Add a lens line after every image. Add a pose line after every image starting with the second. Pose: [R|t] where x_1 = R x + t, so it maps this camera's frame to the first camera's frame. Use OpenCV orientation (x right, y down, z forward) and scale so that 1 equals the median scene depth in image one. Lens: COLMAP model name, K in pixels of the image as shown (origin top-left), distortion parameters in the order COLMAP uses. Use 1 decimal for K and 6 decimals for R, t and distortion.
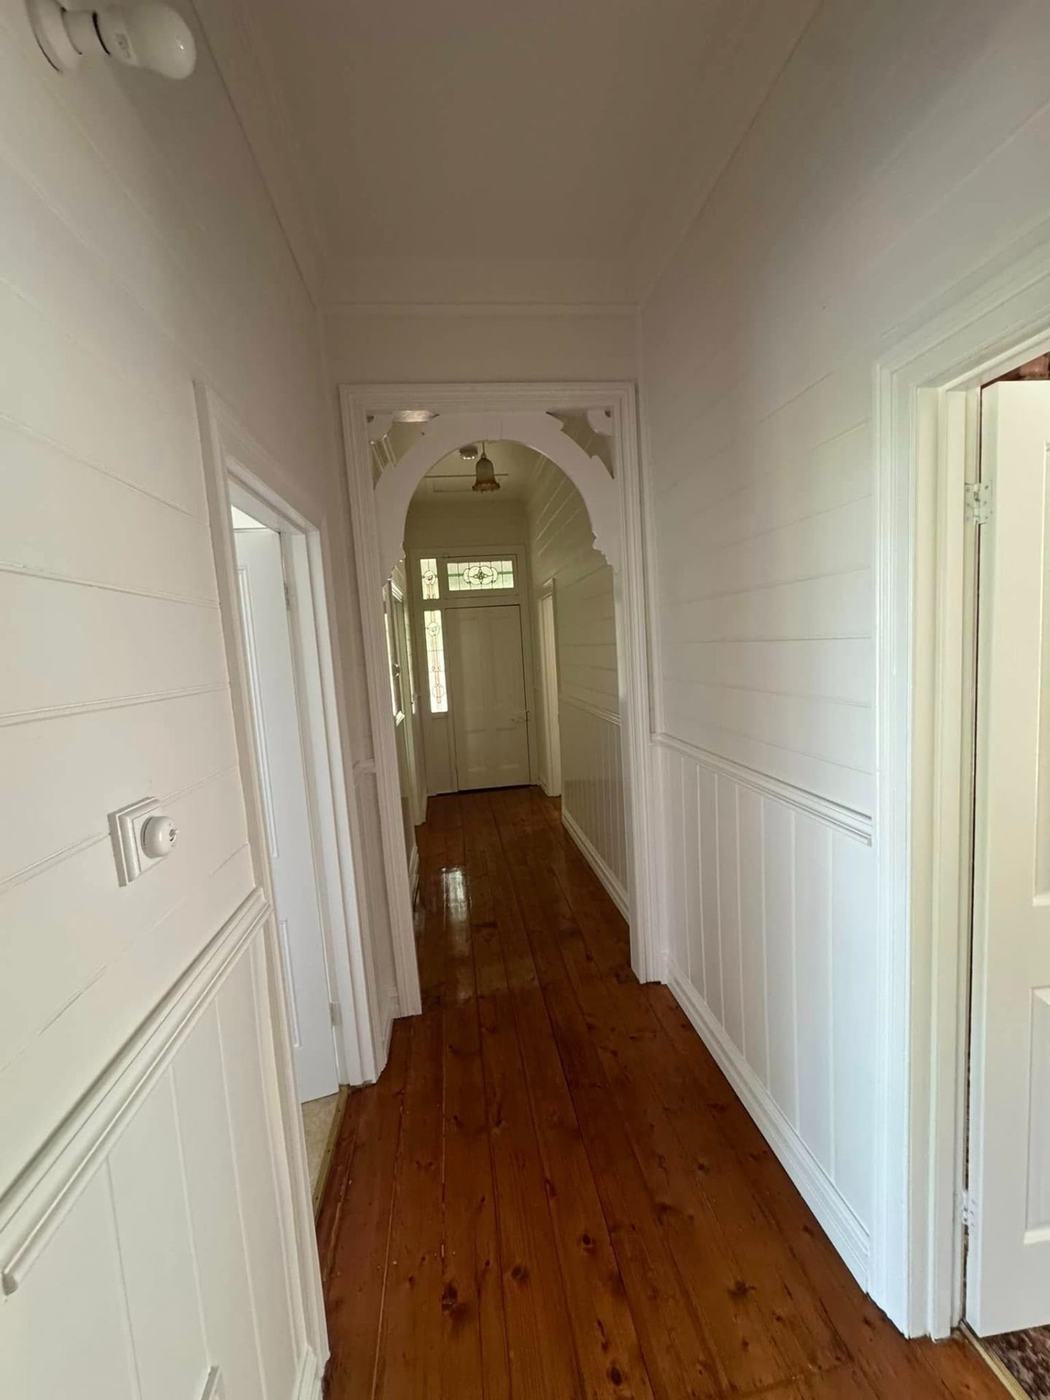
lens RADIAL K [[562.4, 0, 523.1], [0, 562.4, 701.8], [0, 0, 1]] dist [0.000178, 0.000023]
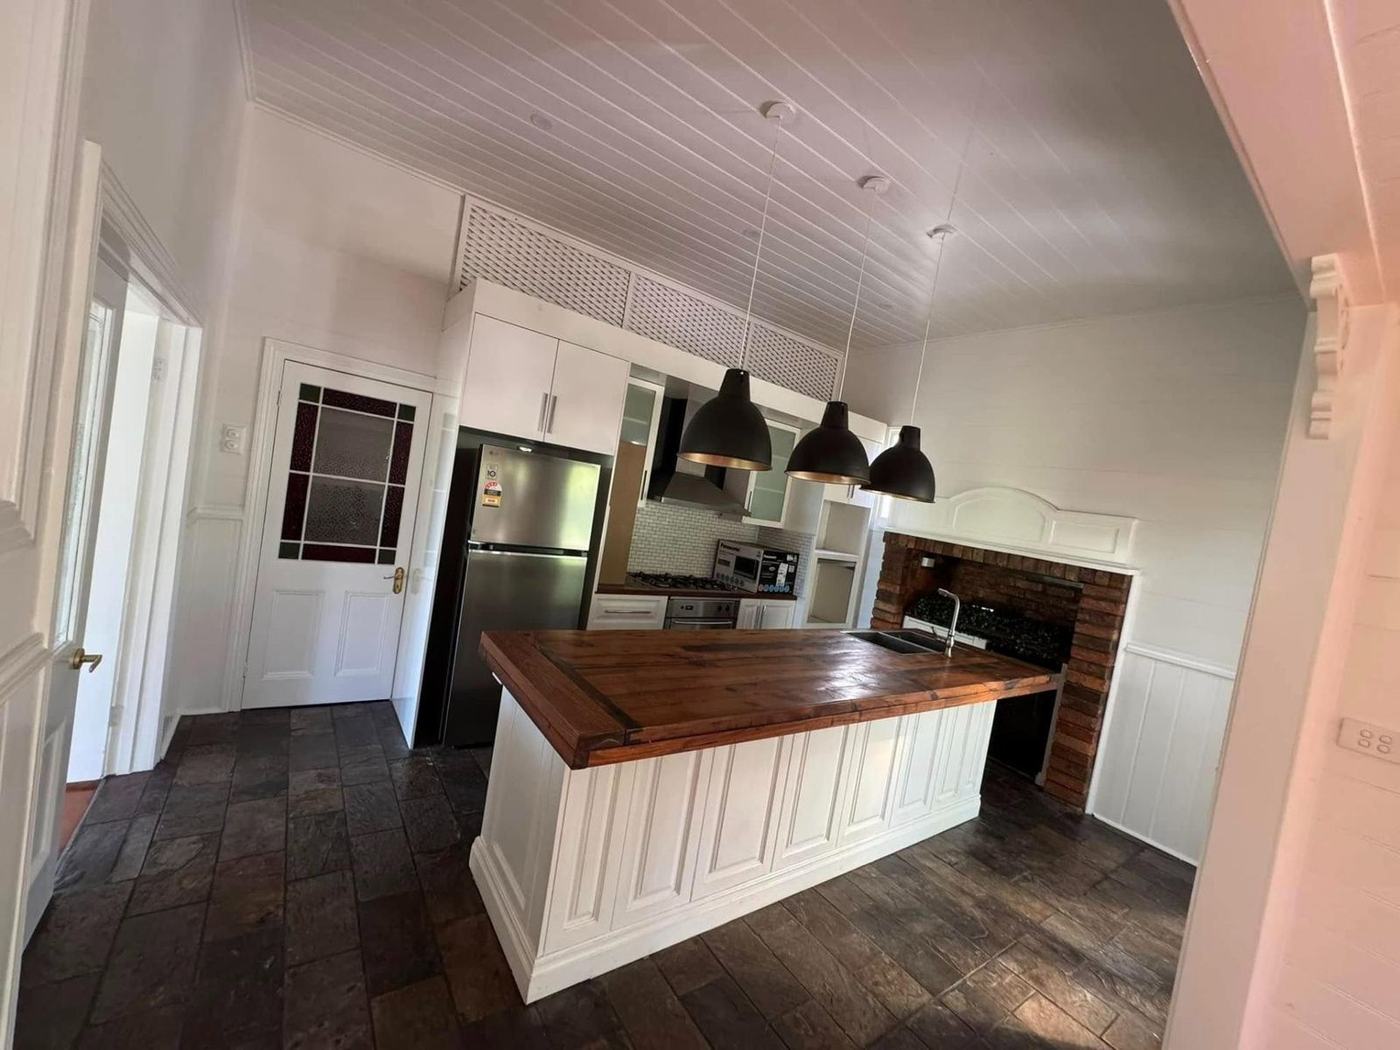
lens RADIAL K [[562.4, 0, 701.3], [0, 562.4, 524.3], [0, 0, 1]] dist [0.000178, 0.000023]
pose [[0.854545, 0.171886, 0.490110, 0.084327], [-0.157330, 0.984981, -0.071125, 0.070603], [-0.494975, -0.016329, 0.868754, -0.761791]]
